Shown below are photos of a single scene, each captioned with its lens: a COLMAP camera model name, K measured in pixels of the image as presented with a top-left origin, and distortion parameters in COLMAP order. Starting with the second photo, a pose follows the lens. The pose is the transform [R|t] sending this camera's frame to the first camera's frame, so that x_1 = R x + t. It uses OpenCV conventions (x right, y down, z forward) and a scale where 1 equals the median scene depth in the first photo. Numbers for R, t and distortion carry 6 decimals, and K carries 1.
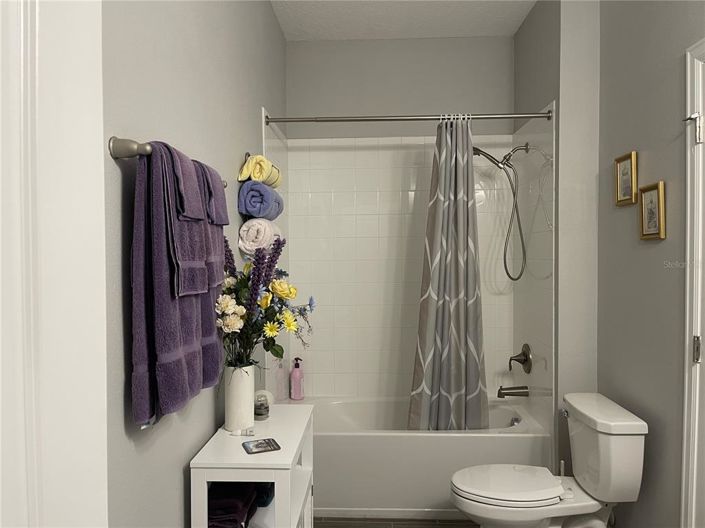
lens RADIAL K [[526.5, 0, 370.8], [0, 526.5, 264.4], [0, 0, 1]] dist [0.073085, -0.005248]
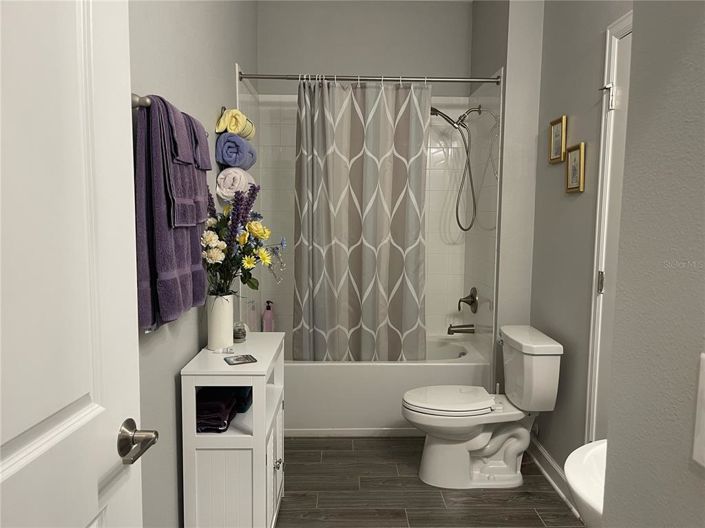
lens RADIAL K [[526.5, 0, 370.8], [0, 526.5, 264.4], [0, 0, 1]] dist [0.073085, -0.005248]
pose [[0.998240, 0.010467, 0.058368, 0.011046], [-0.014808, 0.997115, 0.074450, 0.030157], [-0.057420, -0.075183, 0.995515, -0.149181]]
